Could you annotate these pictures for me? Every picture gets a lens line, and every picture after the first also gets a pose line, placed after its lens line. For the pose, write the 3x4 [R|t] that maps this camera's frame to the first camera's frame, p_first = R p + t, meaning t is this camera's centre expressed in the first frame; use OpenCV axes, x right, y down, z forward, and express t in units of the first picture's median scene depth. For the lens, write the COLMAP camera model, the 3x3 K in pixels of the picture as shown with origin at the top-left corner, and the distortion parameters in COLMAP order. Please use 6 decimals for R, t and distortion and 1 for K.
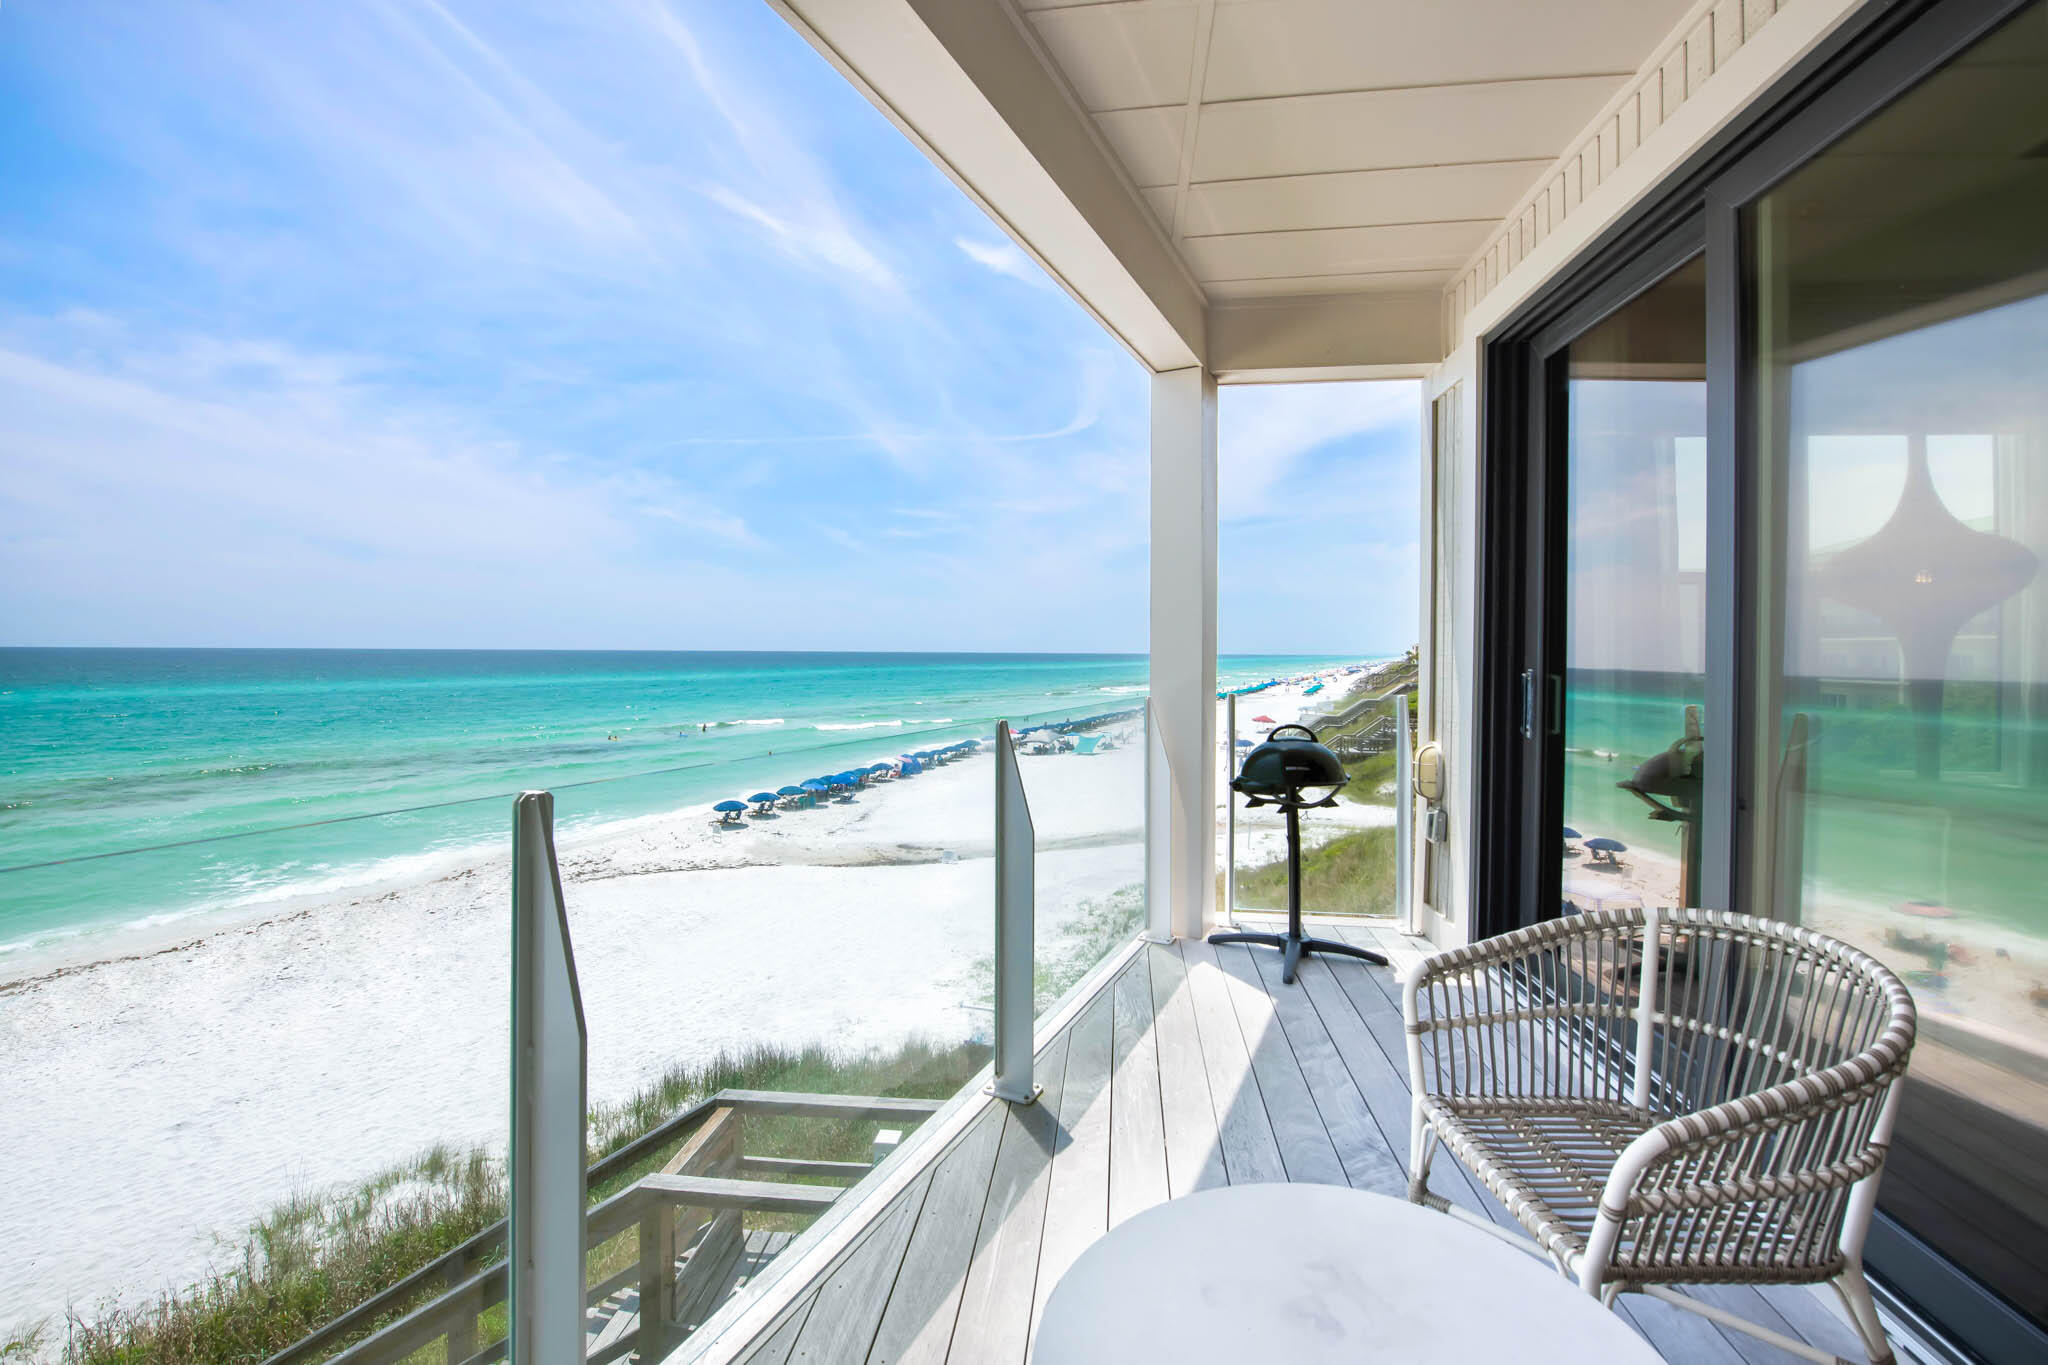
lens RADIAL K [[849.6, 0, 1023.8], [0, 849.6, 652.6], [0, 0, 1]] dist [-0.013576, -0.004028]
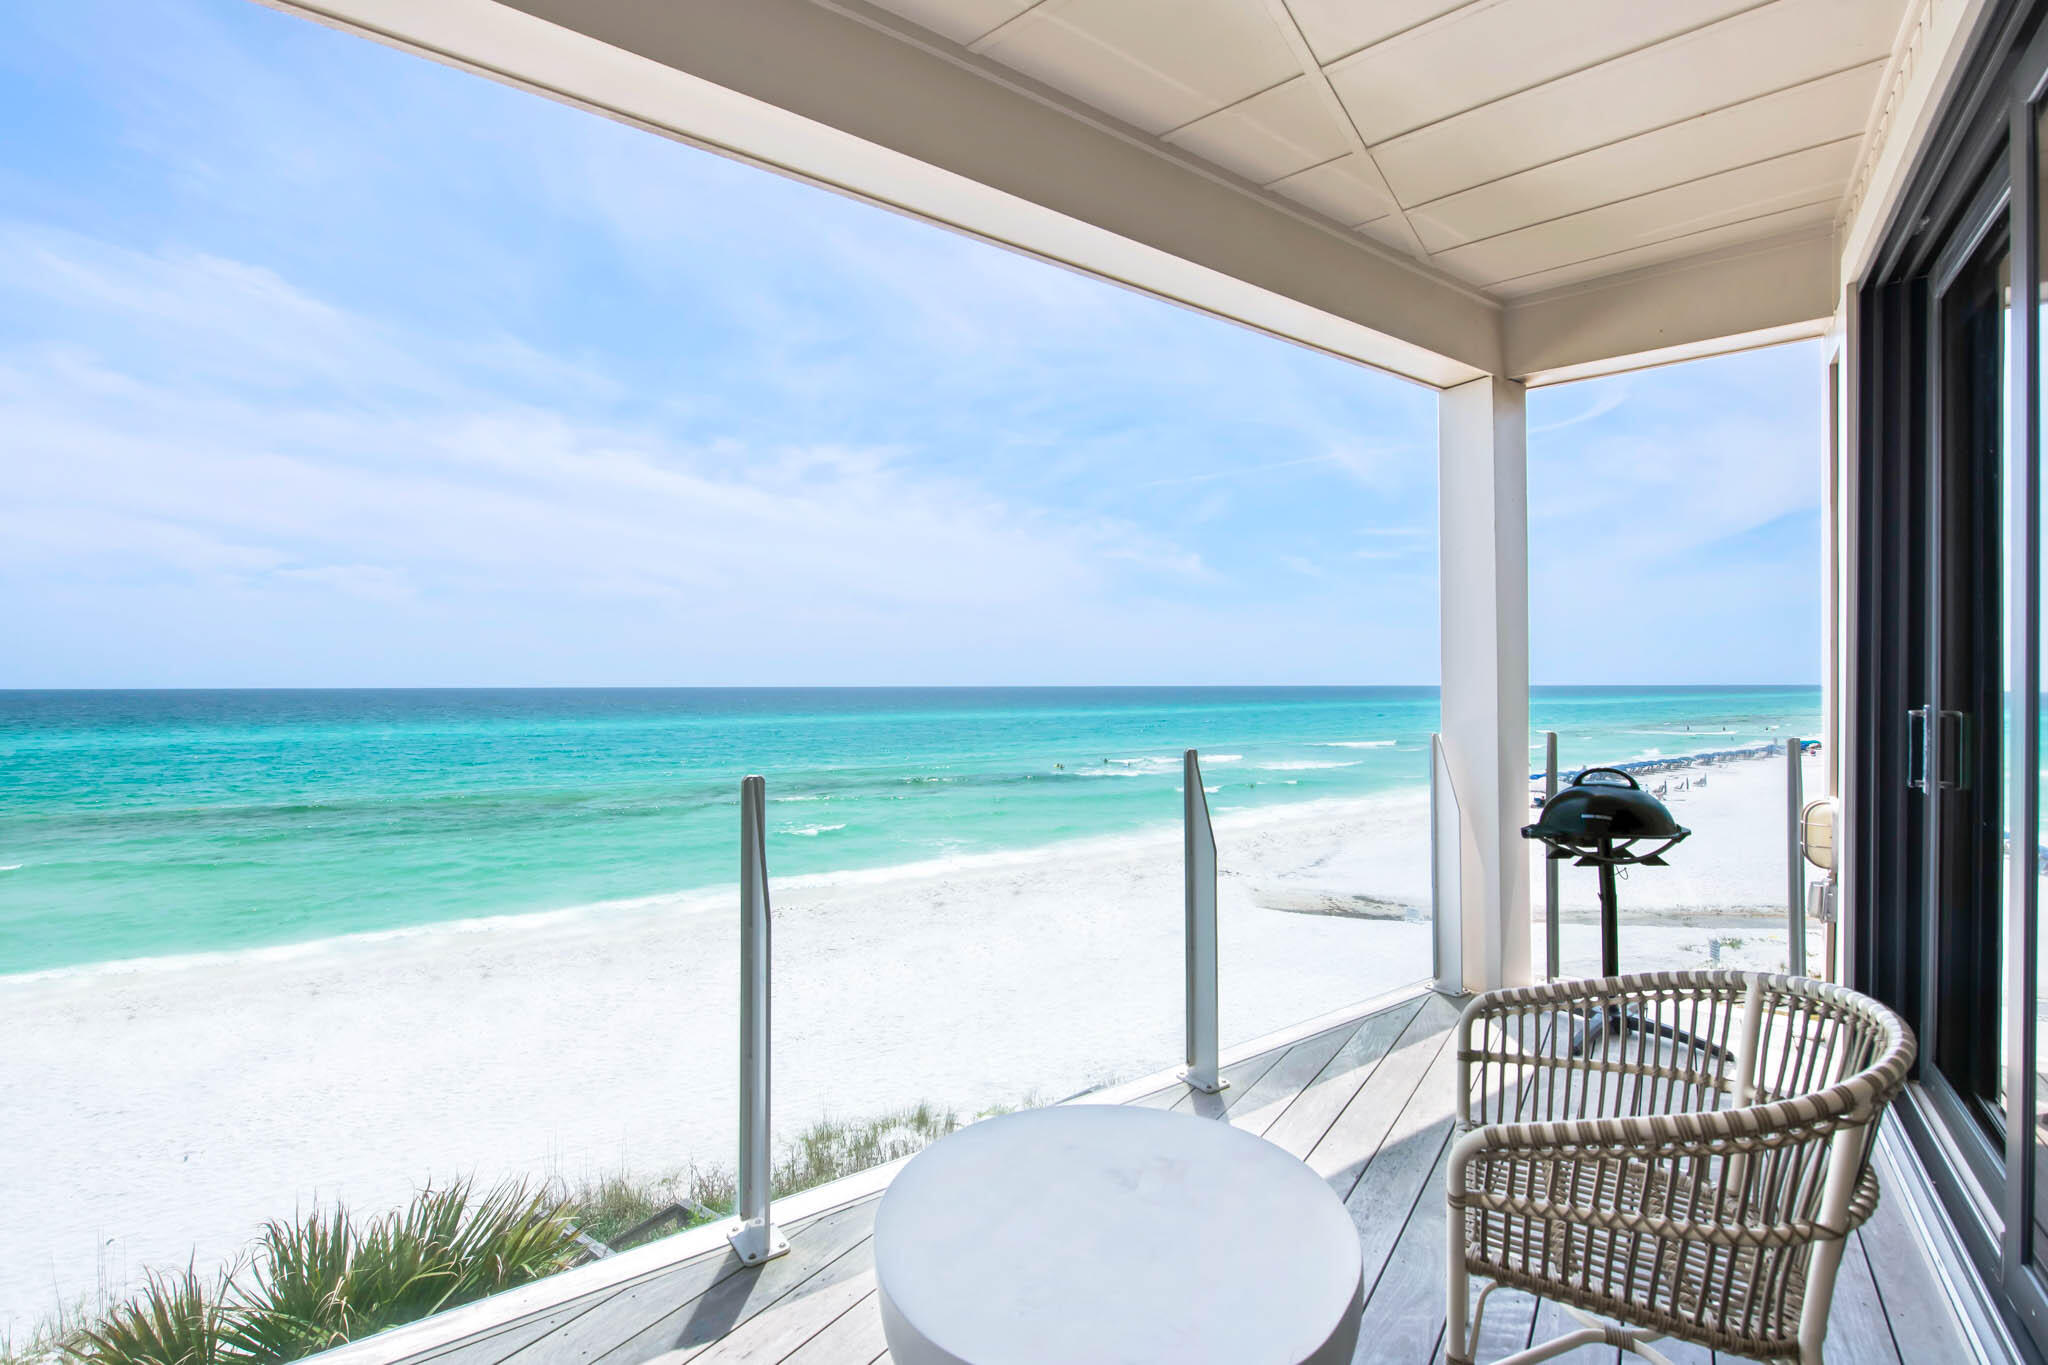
lens RADIAL K [[880.8, 0, 1024.0], [0, 880.8, 682.5], [0, 0, 1]] dist [-0.000685, -0.000414]
pose [[0.866956, -0.013755, -0.498194, 0.230603], [0.010780, 0.999903, -0.008849, -0.001151], [0.498267, 0.002301, 0.867020, -0.081130]]
